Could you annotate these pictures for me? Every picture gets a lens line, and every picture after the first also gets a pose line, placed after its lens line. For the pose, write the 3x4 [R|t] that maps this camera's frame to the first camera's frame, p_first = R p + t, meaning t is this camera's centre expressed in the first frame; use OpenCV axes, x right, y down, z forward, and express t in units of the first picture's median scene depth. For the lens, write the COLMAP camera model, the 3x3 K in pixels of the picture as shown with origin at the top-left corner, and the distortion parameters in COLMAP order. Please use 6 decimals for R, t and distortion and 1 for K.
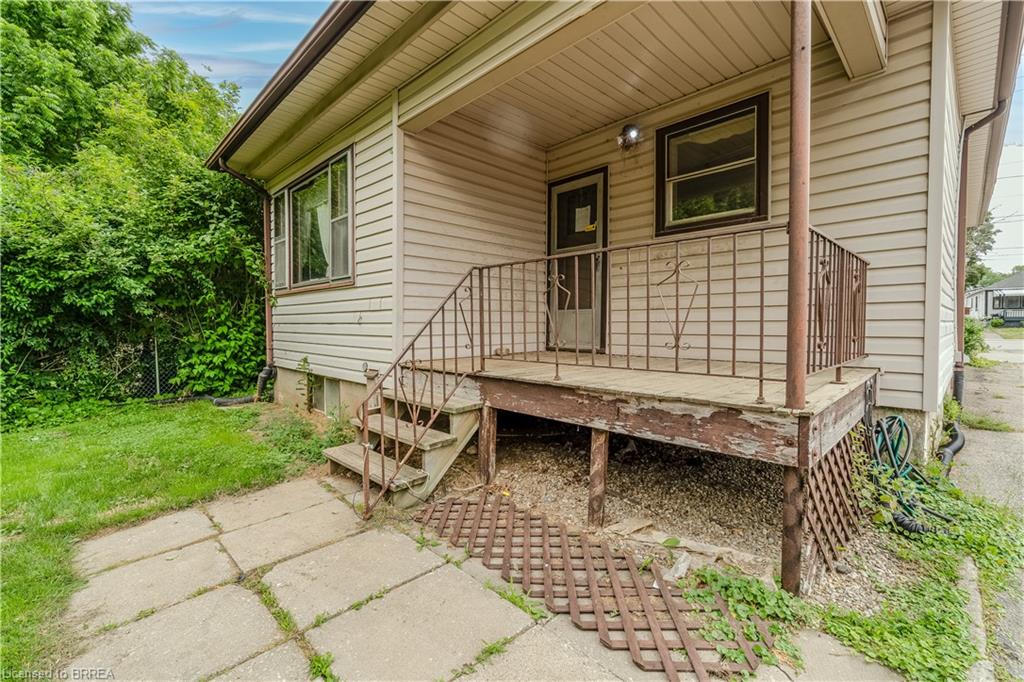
lens RADIAL K [[446.5, 0, 506.9], [0, 446.5, 337.7], [0, 0, 1]] dist [-0.000871, -0.000016]
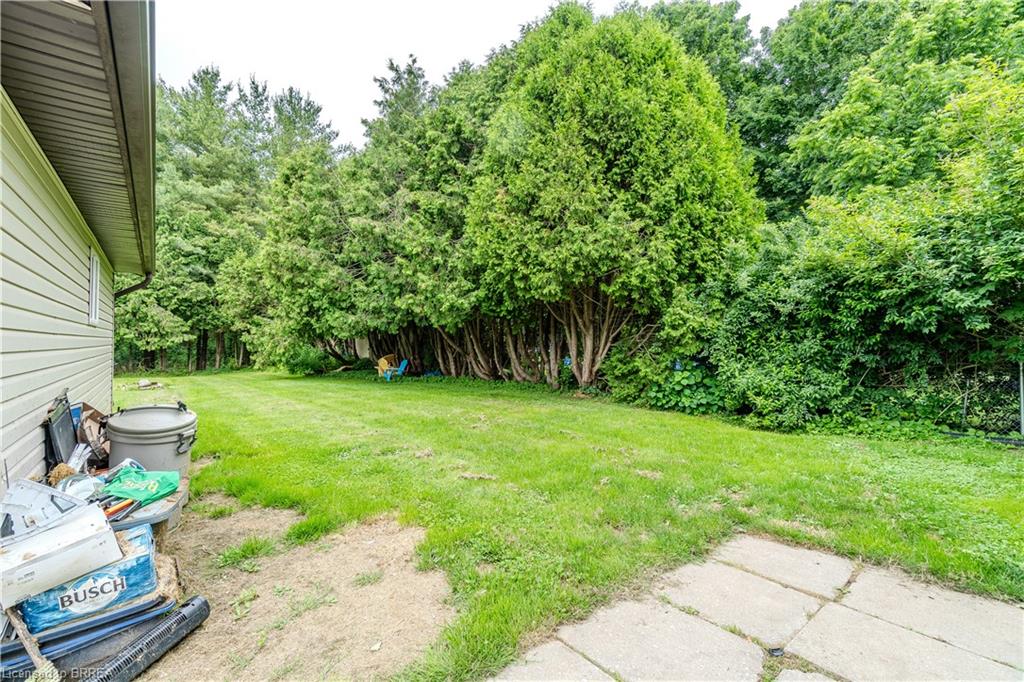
lens RADIAL K [[446.5, 0, 506.9], [0, 446.5, 337.7], [0, 0, 1]] dist [-0.000871, -0.000016]
pose [[-0.103295, -0.002526, -0.994648, 0.121761], [-0.033536, 0.999437, 0.000945, -0.012823], [0.994085, 0.033454, -0.103321, 0.243242]]
